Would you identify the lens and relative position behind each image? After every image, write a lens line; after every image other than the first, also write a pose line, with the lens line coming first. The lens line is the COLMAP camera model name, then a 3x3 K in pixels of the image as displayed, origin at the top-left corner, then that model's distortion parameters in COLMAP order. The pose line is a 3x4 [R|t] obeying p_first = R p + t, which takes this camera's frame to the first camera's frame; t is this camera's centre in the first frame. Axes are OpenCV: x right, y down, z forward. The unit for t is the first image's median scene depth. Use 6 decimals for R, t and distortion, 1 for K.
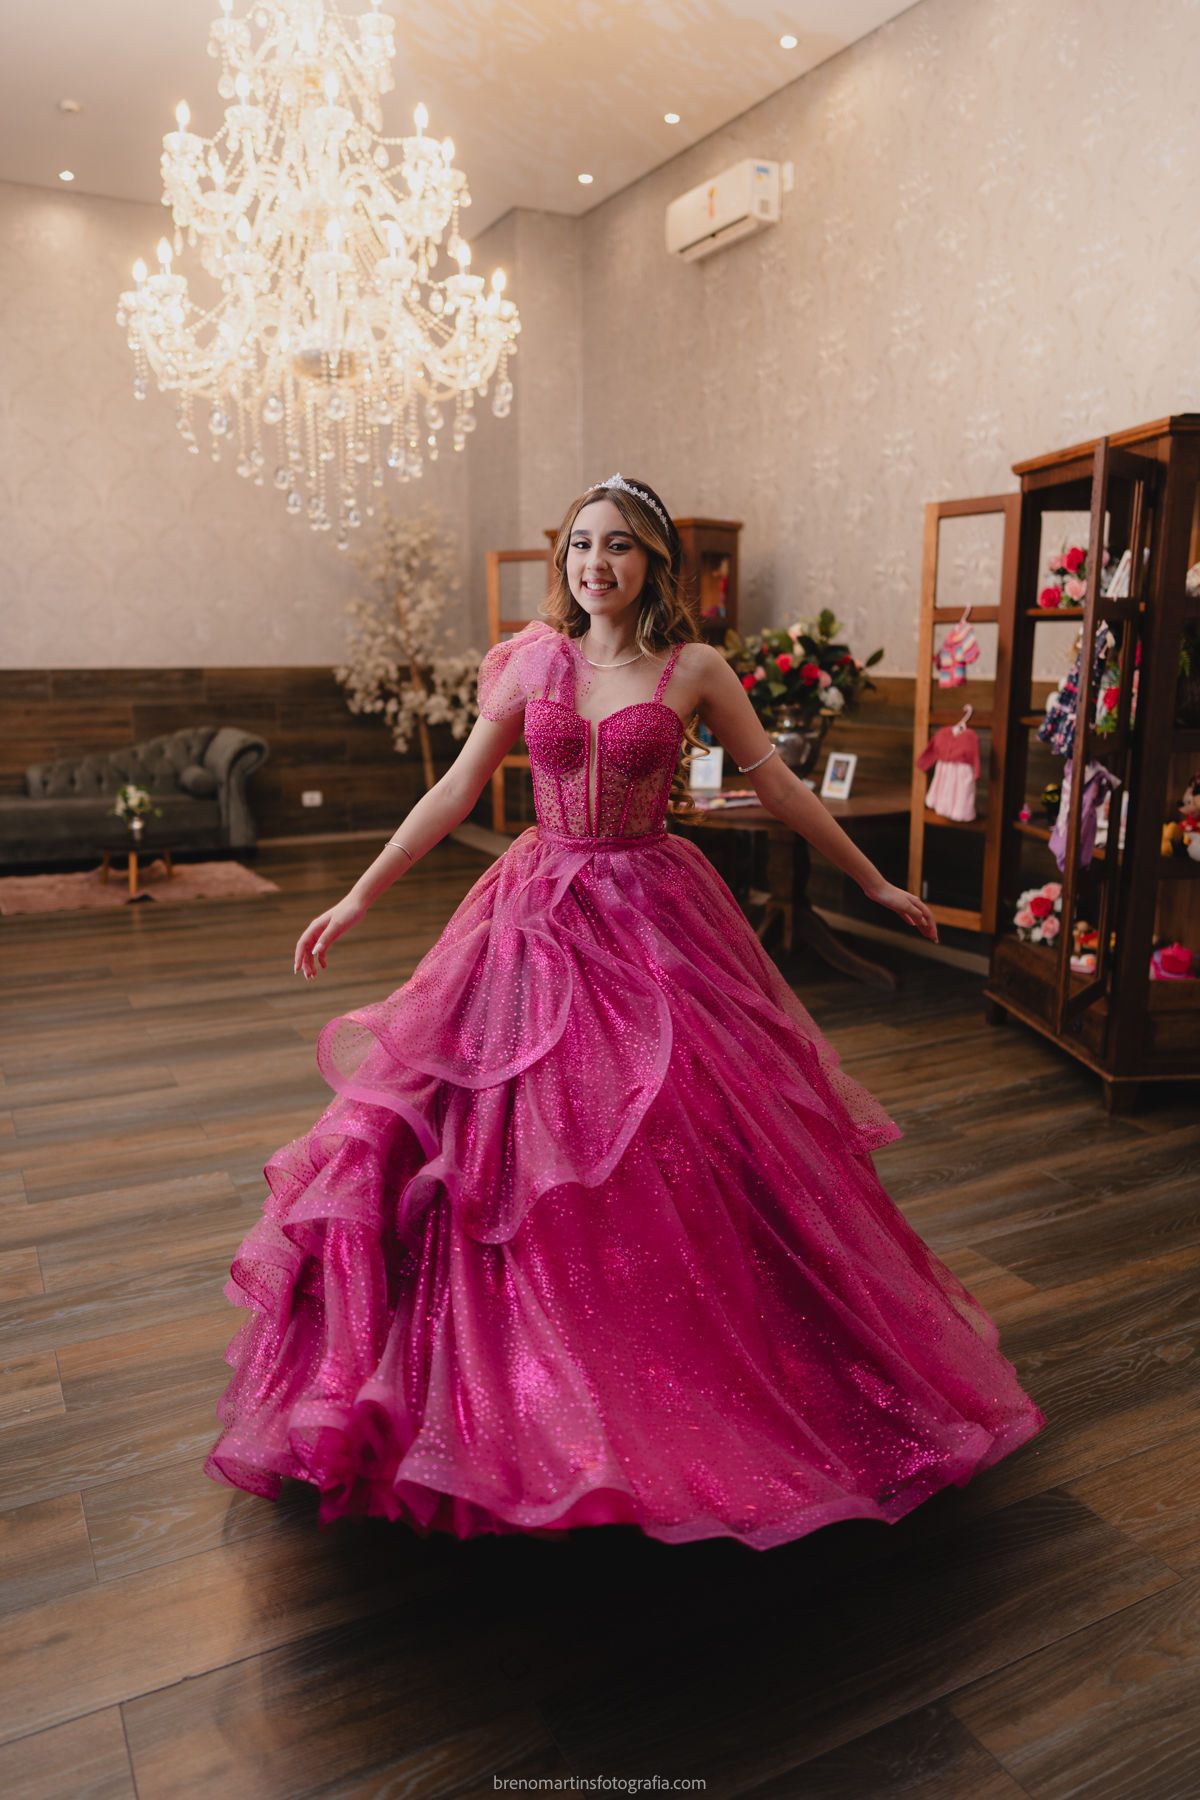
lens RADIAL K [[1274.2, 0, 600.2], [0, 1274.2, 899.7], [0, 0, 1]] dist [-0.005609, 0.004648]
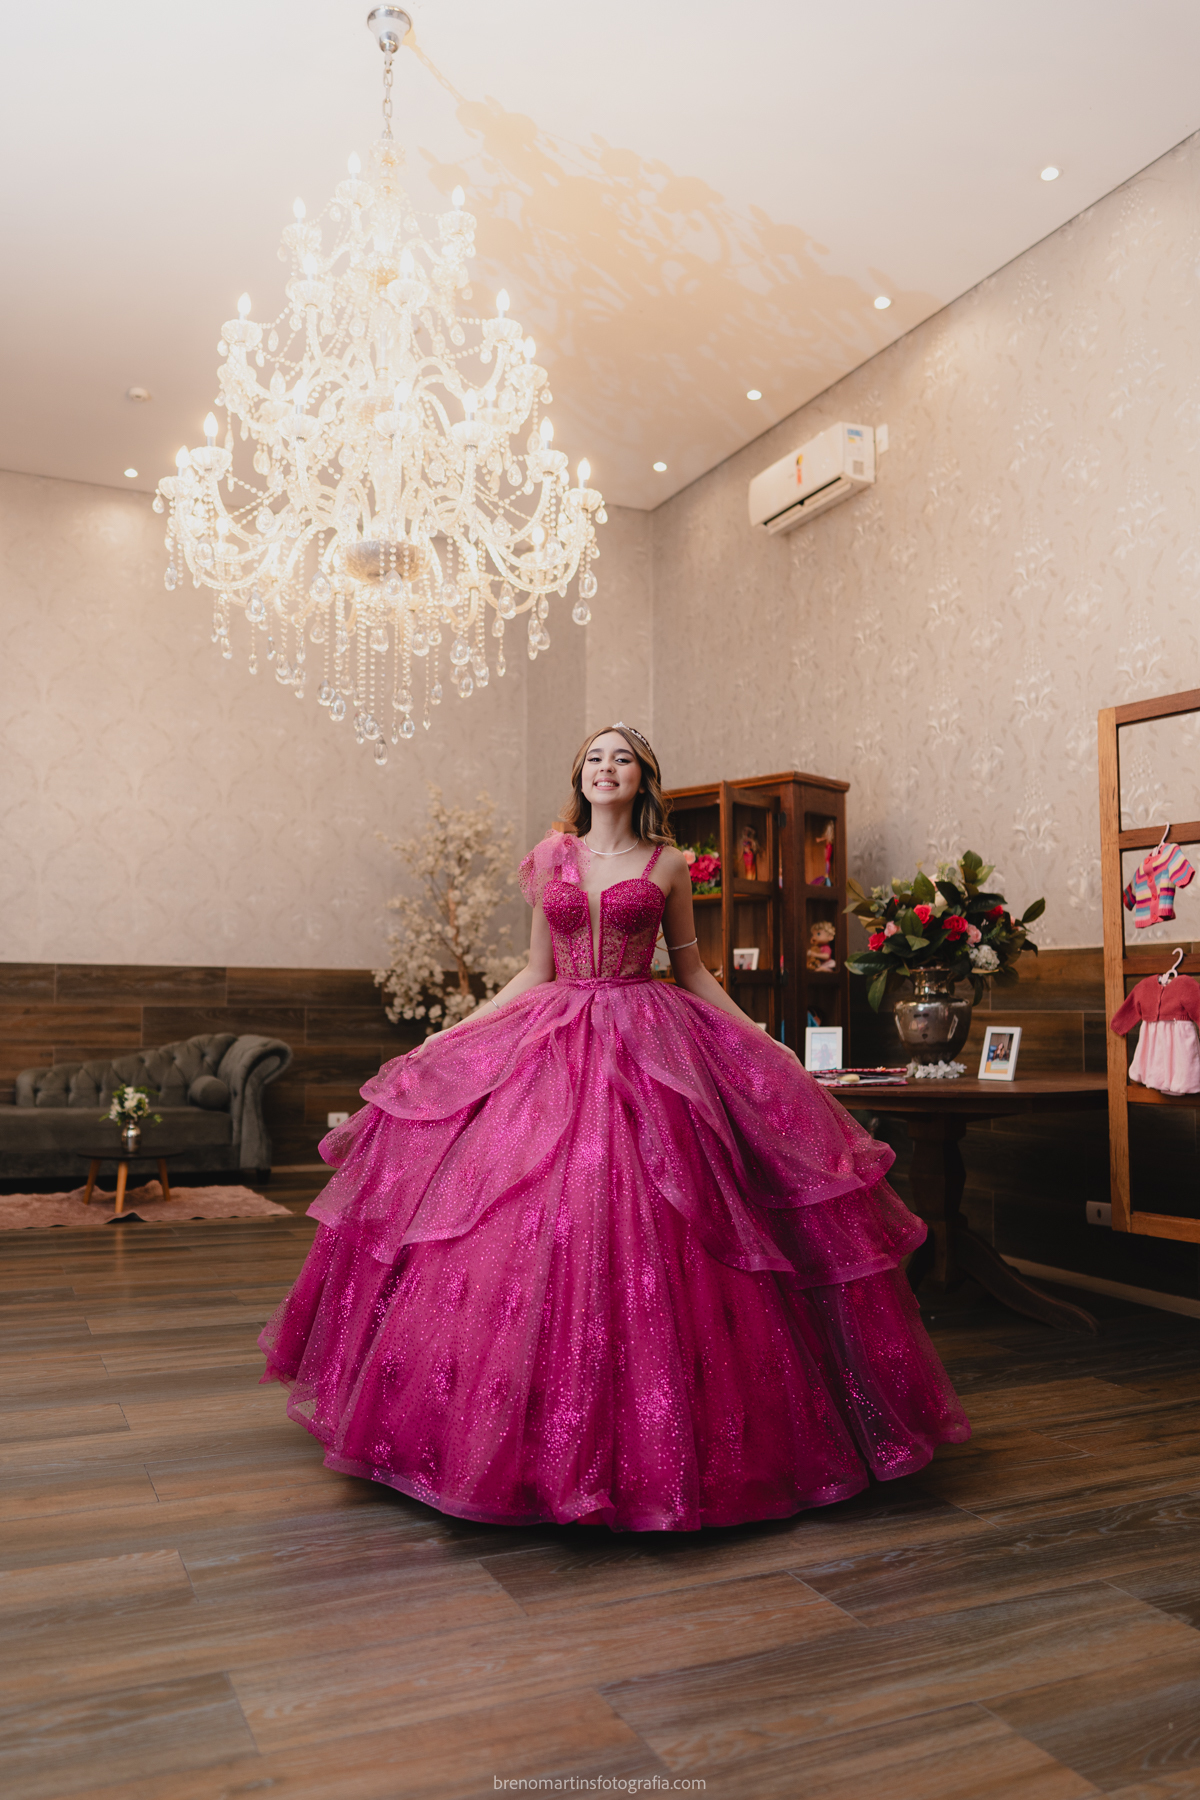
lens RADIAL K [[1274.2, 0, 541.8], [0, 1274.2, 977.1], [0, 0, 1]] dist [-0.005609, 0.004648]
pose [[0.997634, 0.002314, -0.068709, -0.038380], [-0.020290, 0.964821, -0.262124, 0.065092], [0.065685, 0.262898, 0.962585, 0.197698]]
